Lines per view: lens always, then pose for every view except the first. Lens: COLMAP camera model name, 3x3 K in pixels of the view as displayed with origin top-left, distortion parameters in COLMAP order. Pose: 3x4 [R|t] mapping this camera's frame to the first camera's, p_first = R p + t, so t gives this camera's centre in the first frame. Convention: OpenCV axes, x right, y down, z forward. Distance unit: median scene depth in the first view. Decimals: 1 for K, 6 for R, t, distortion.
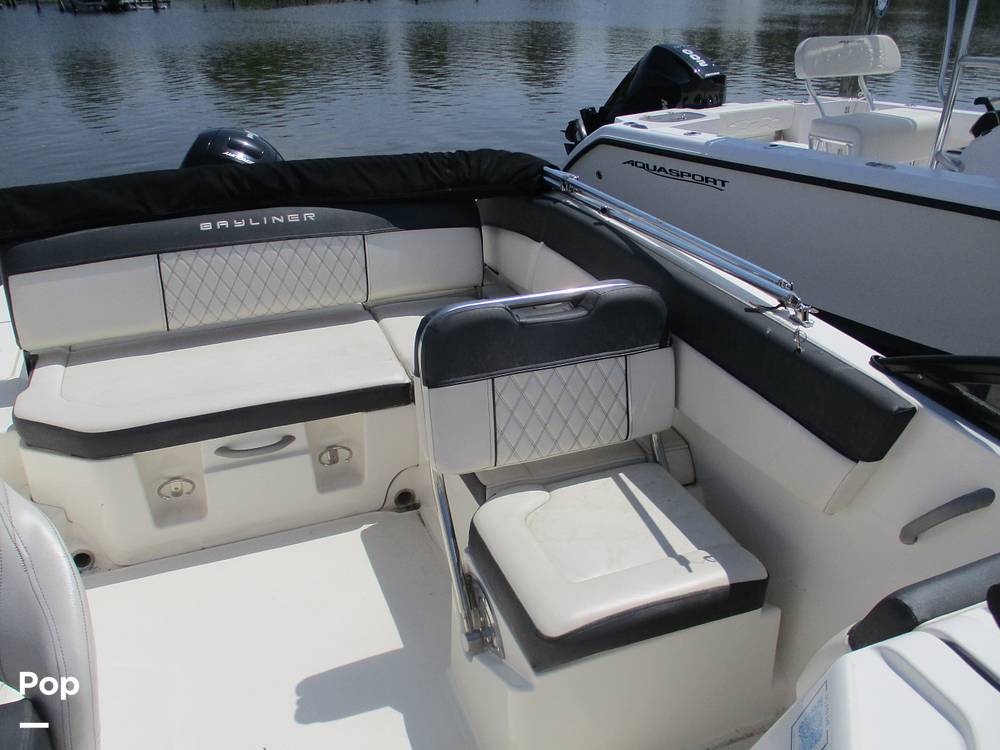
lens RADIAL K [[861.2, 0, 498.8], [0, 861.2, 346.4], [0, 0, 1]] dist [-0.012961, 0.014256]
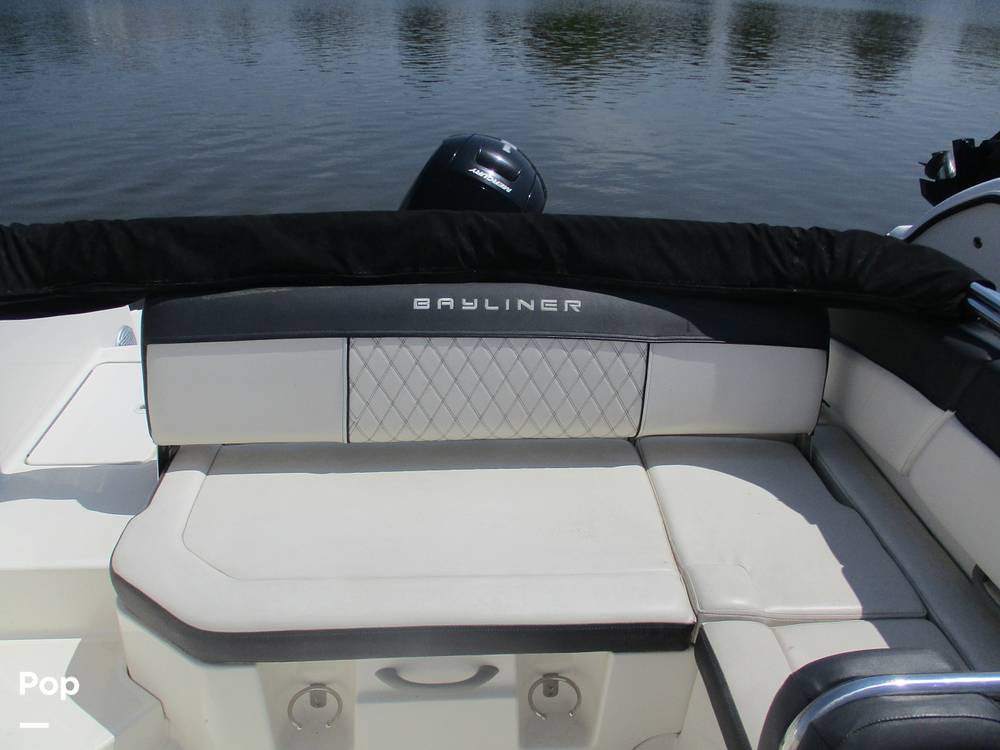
lens RADIAL K [[861.2, 0, 498.8], [0, 861.2, 346.4], [0, 0, 1]] dist [-0.012961, 0.014256]
pose [[0.955189, 0.166261, -0.244889, -0.110235], [-0.155975, 0.985878, 0.060956, -0.155820], [0.251565, -0.020028, 0.967633, 0.355921]]
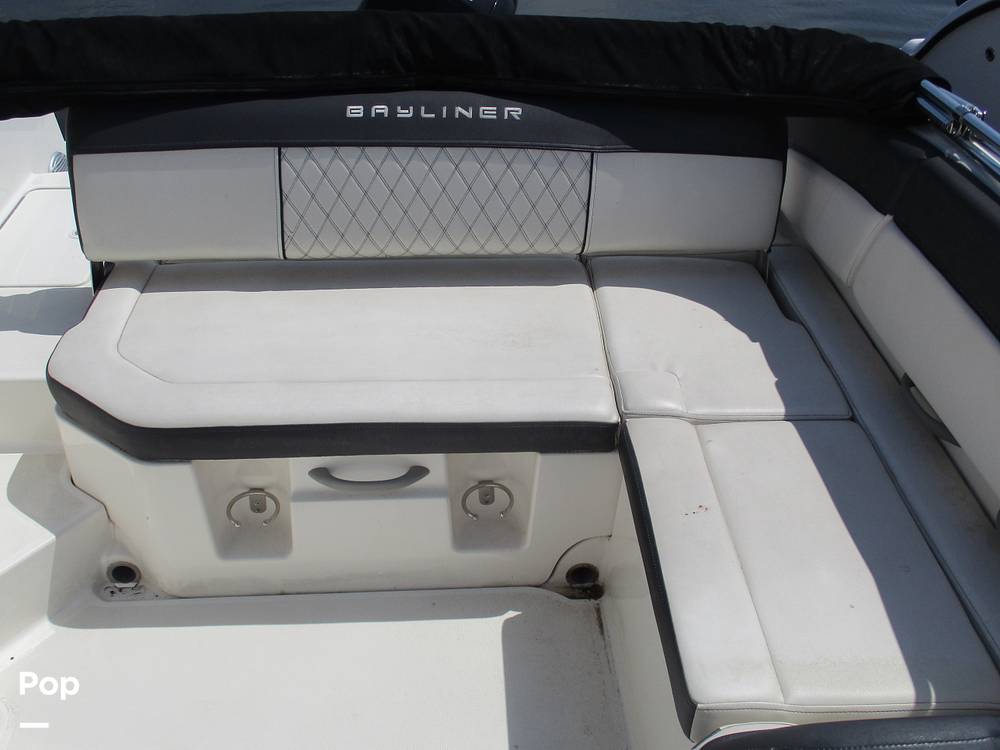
lens RADIAL K [[998.3, 0, 497.5], [0, 998.3, 352.2], [0, 0, 1]] dist [-0.001348, 0.013865]
pose [[0.951070, 0.196608, -0.238350, -0.022548], [-0.150927, 0.968746, 0.196856, -0.126964], [0.269604, -0.151250, 0.951019, 0.282195]]
